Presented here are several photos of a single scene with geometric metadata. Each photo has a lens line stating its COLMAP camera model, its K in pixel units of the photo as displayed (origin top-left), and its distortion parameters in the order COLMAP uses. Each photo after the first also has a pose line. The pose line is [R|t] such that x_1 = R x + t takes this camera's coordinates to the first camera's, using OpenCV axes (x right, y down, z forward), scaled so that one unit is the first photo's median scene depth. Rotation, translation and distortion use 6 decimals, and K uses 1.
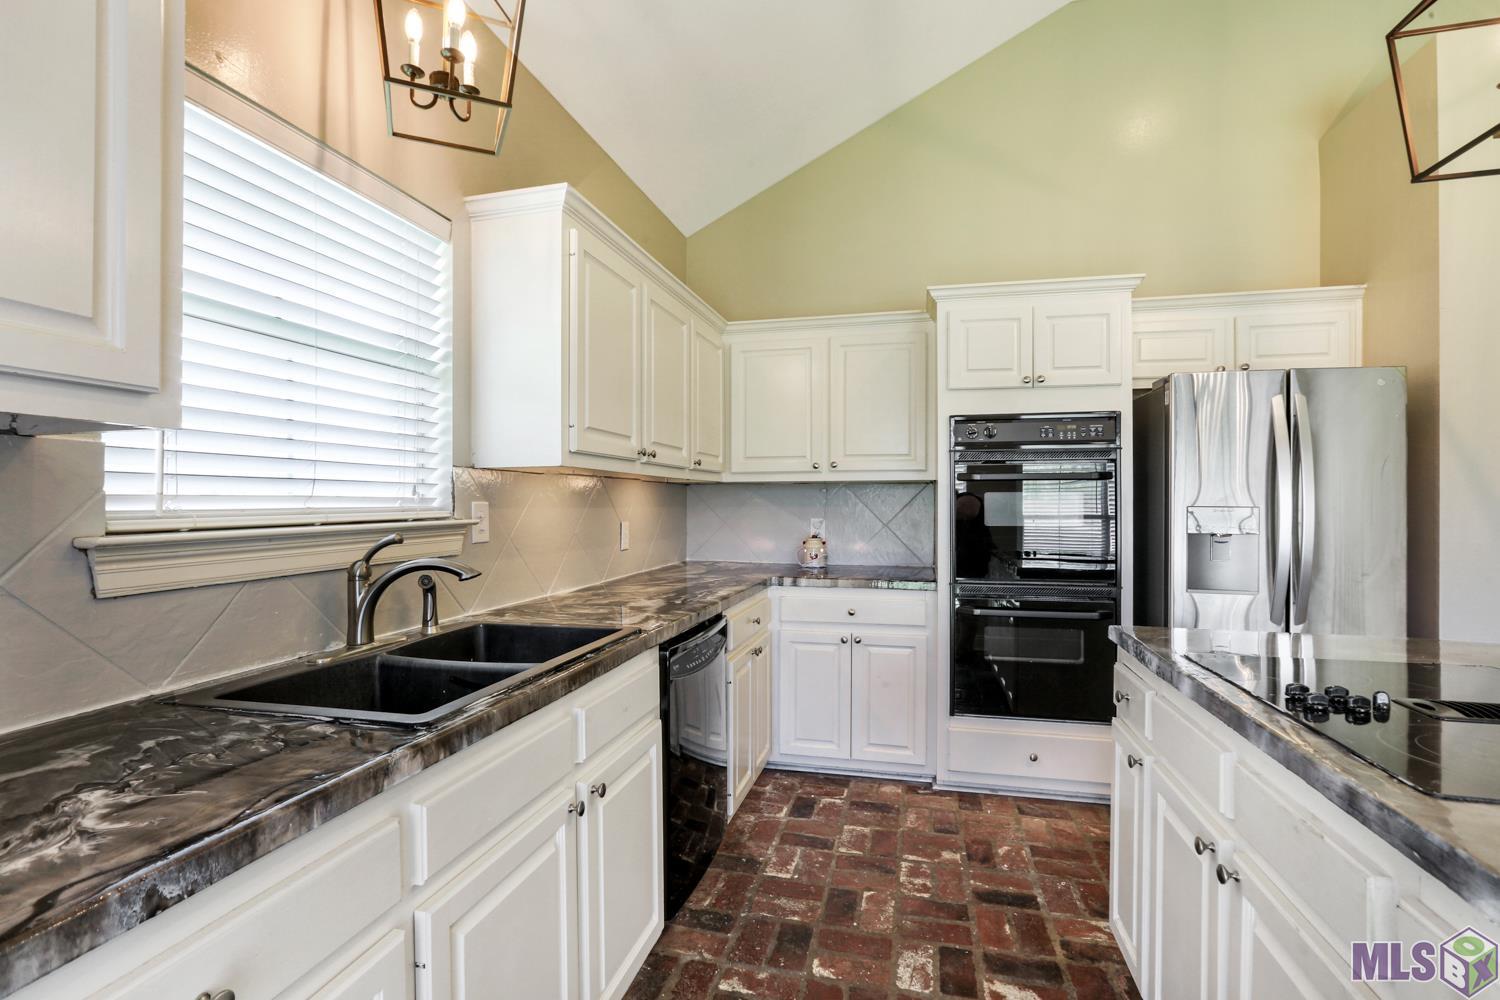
lens RADIAL K [[692.0, 0, 744.3], [0, 692.0, 508.0], [0, 0, 1]] dist [-0.014355, 0.000012]
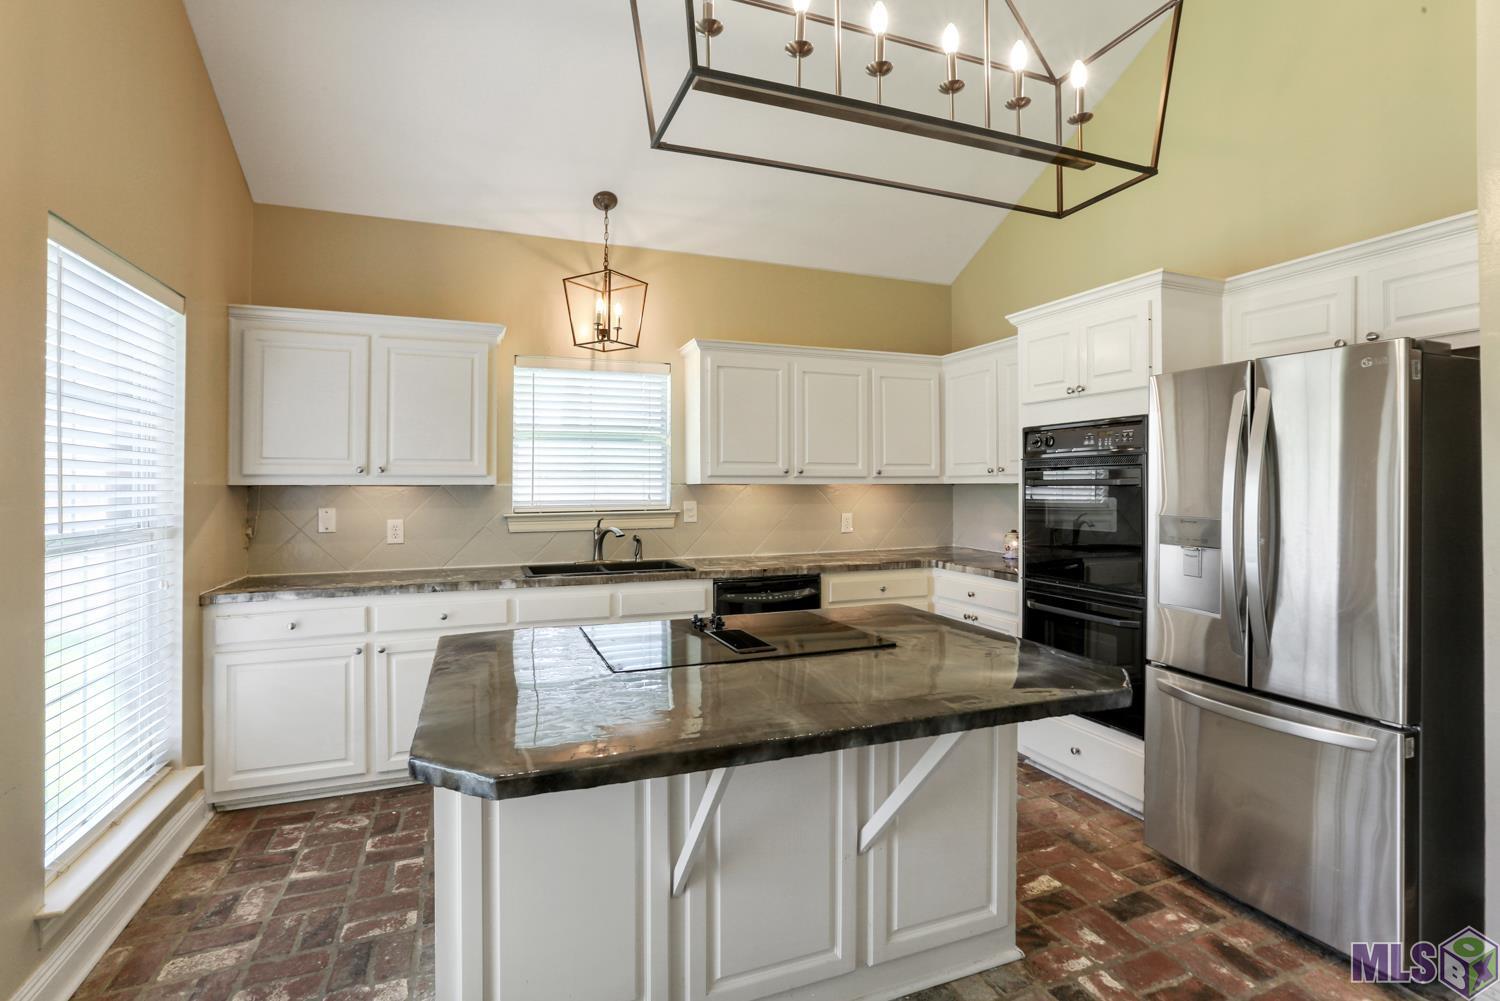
lens RADIAL K [[705.9, 0, 749.3], [0, 705.9, 478.1], [0, 0, 1]] dist [-0.060731, 0.025933]
pose [[0.578161, -0.005025, -0.815908, 1.139632], [-0.003288, 0.999959, -0.008489, -0.048361], [0.815916, 0.007590, 0.578120, -0.016673]]
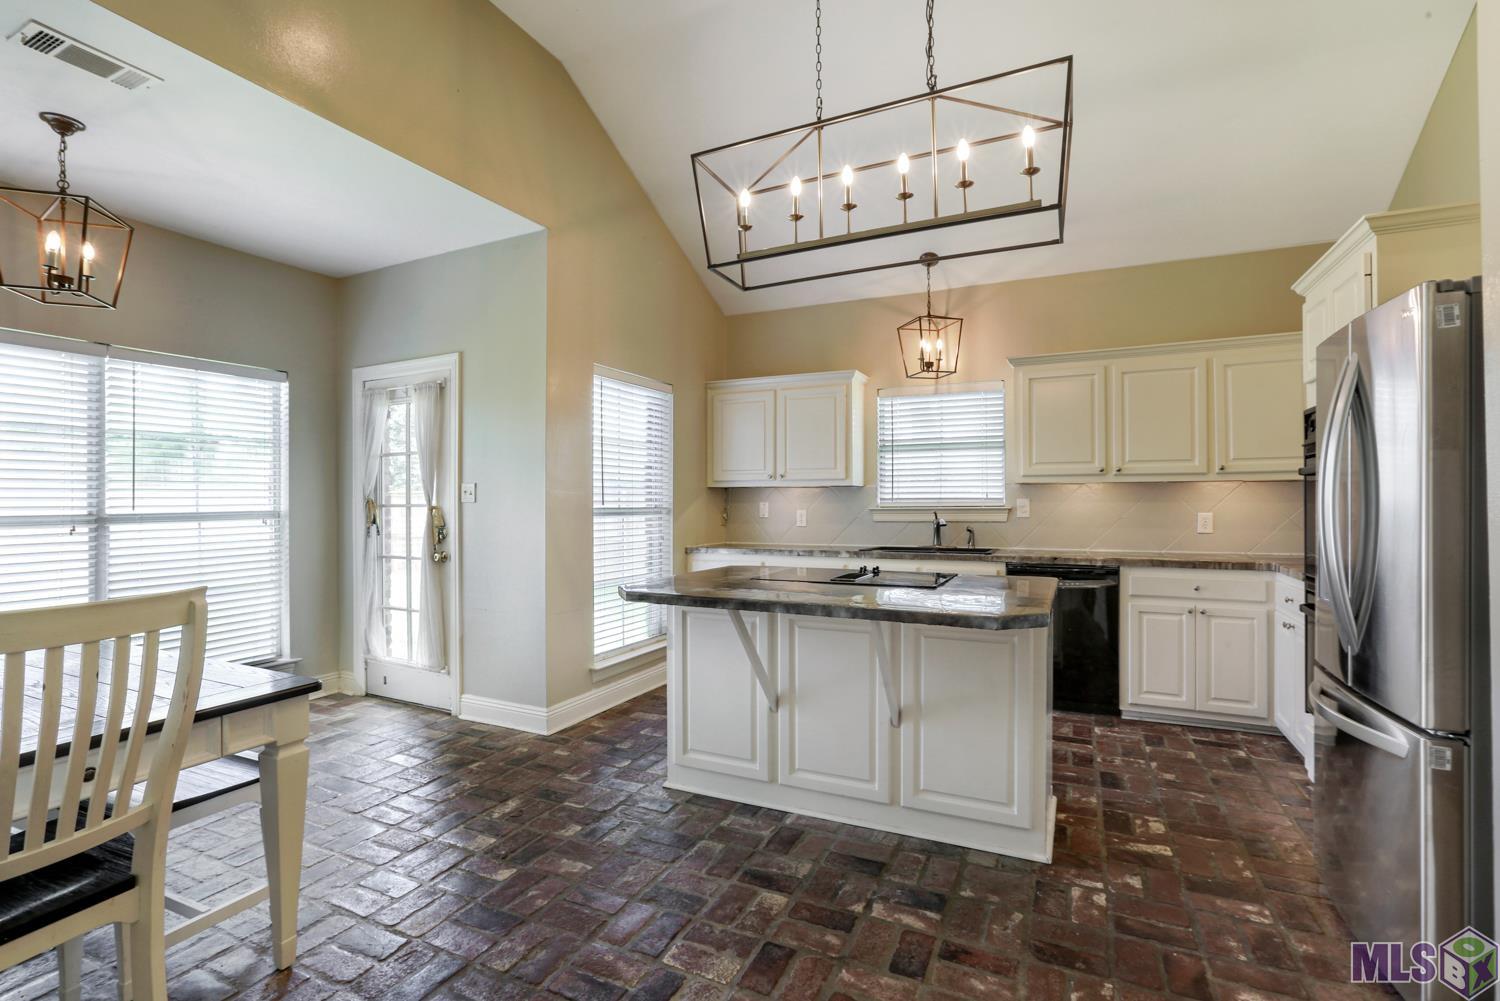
lens RADIAL K [[709.5, 0, 750.0], [0, 709.5, 500.5], [0, 0, 1]] dist [-0.001447, 0.000015]
pose [[-0.196077, 0.000637, -0.980588, 1.722005], [-0.000815, 0.999999, 0.000813, -0.004221], [0.980588, 0.000959, -0.196076, 0.494714]]
